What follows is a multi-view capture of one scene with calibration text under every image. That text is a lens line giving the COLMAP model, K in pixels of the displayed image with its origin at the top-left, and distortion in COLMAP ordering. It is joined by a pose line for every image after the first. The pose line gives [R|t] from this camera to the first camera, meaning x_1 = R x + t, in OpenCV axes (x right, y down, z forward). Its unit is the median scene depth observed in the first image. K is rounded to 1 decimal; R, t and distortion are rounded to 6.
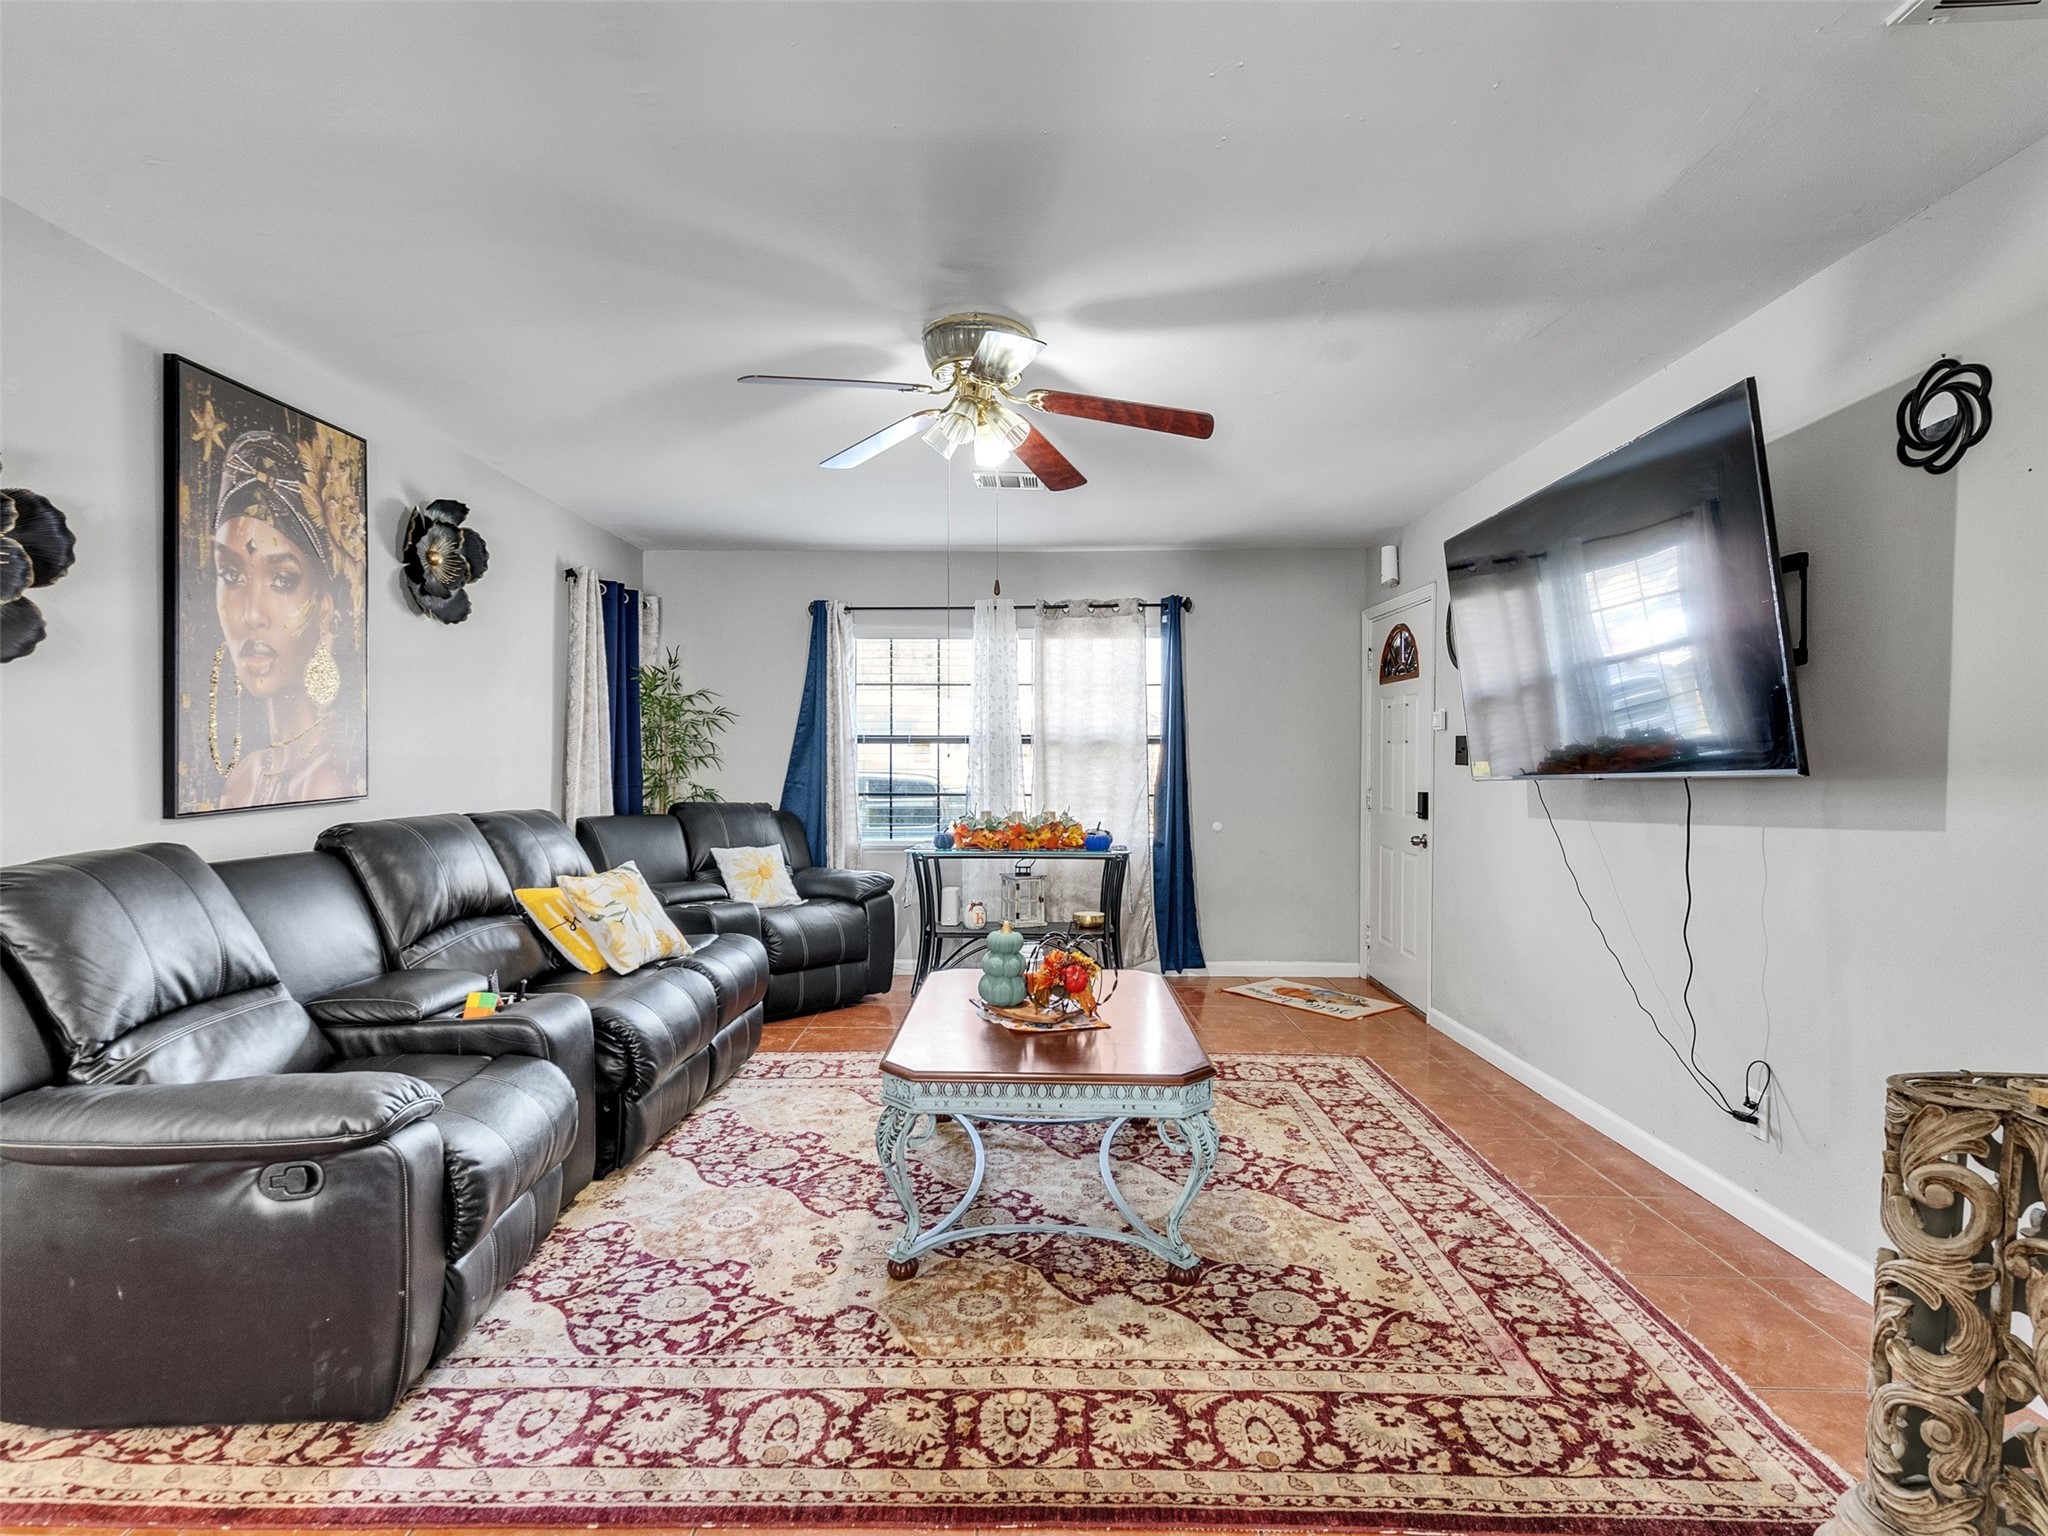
lens RADIAL K [[1041.2, 0, 1002.2], [0, 1041.2, 764.3], [0, 0, 1]] dist [-0.007548, 0.004849]
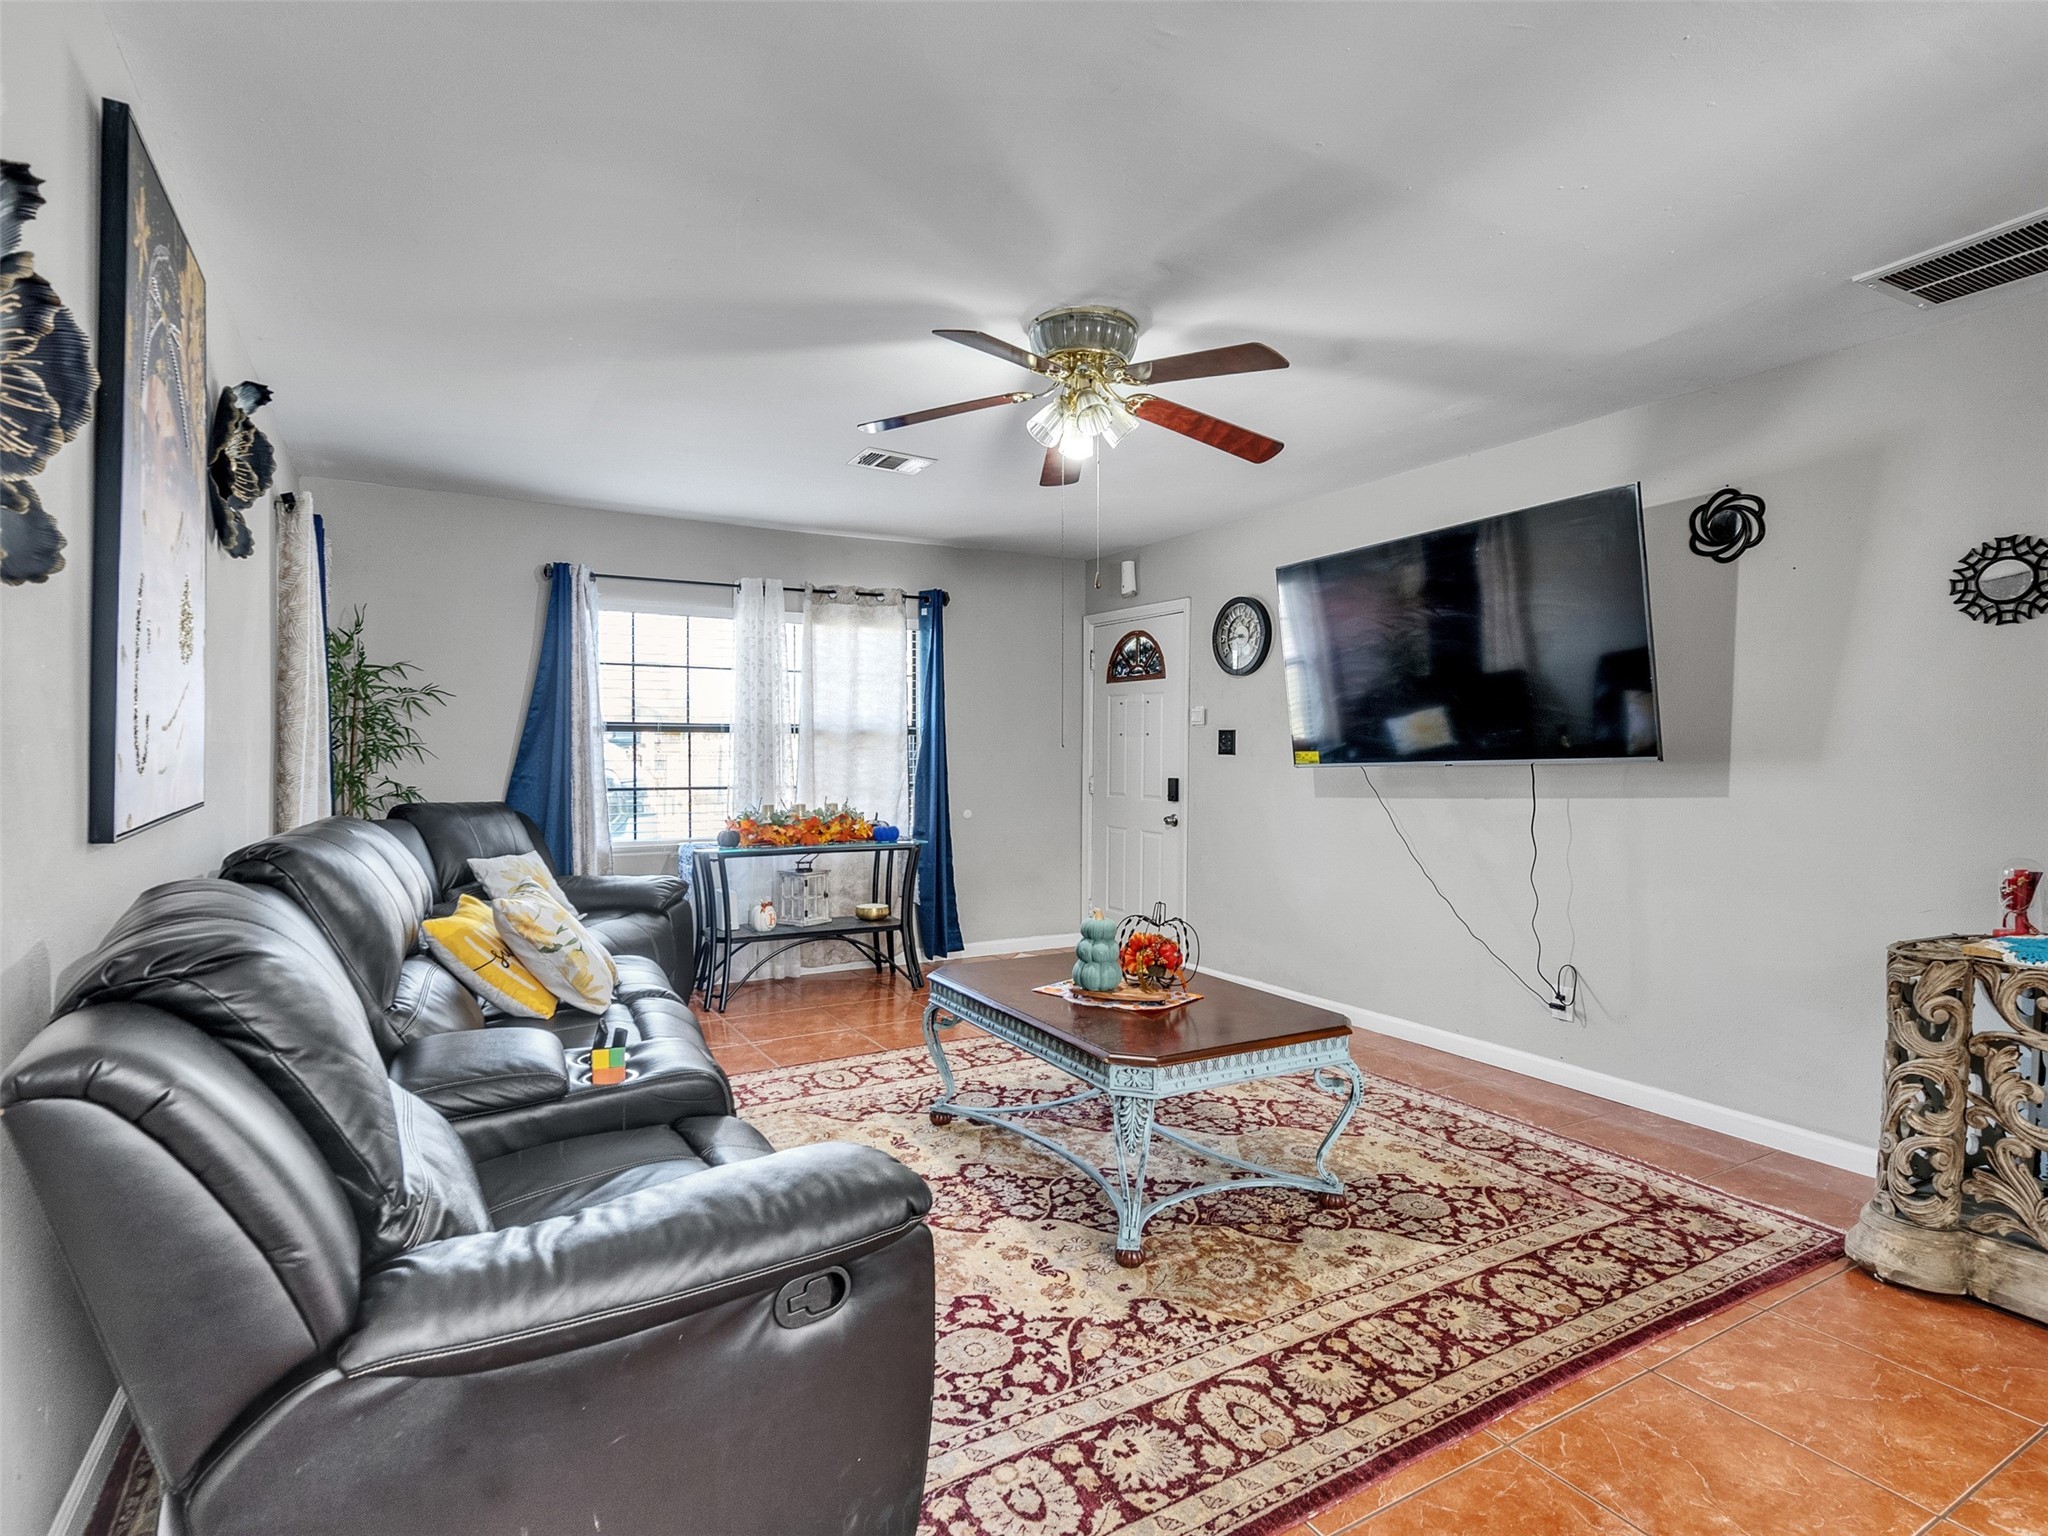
lens RADIAL K [[1041.2, 0, 1002.5], [0, 1041.2, 764.9], [0, 0, 1]] dist [-0.007548, 0.004849]
pose [[0.861615, -0.006620, 0.507519, -0.561490], [0.001726, 0.999947, 0.010113, -0.000259], [-0.507559, -0.007837, 0.861581, 0.158755]]
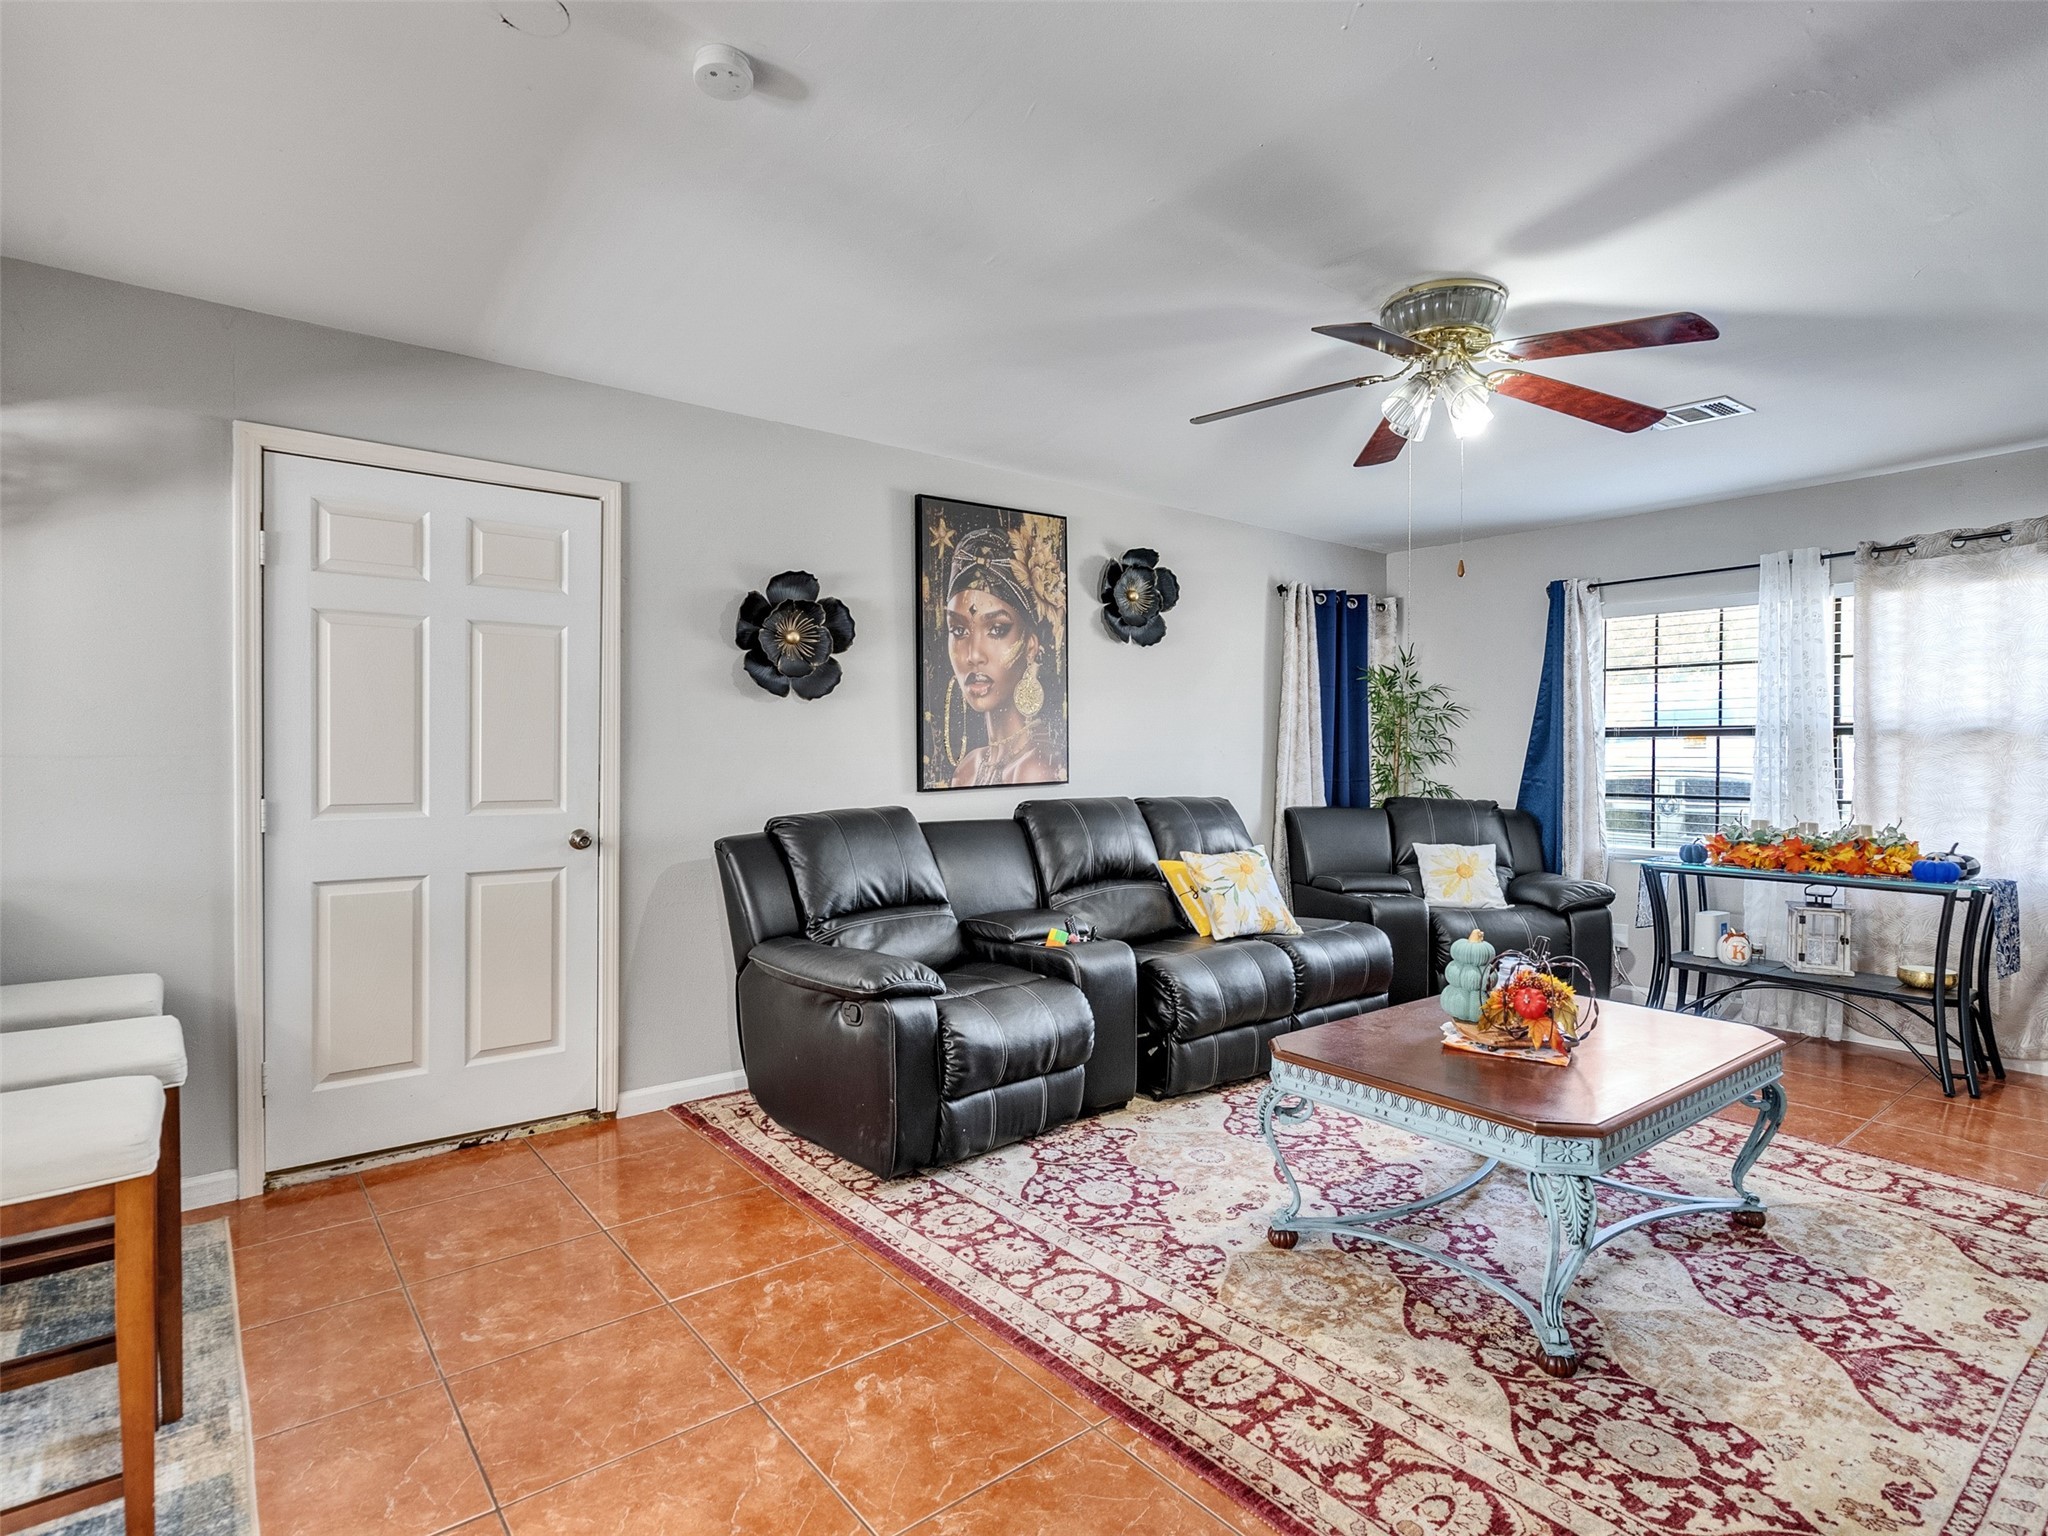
lens RADIAL K [[1041.2, 0, 1002.4], [0, 1041.2, 765.1], [0, 0, 1]] dist [-0.007548, 0.004849]
pose [[0.631381, 0.007970, -0.775432, 0.424562], [-0.005073, 0.999968, 0.006147, 0.001710], [0.775456, 0.000053, 0.631401, 0.092665]]
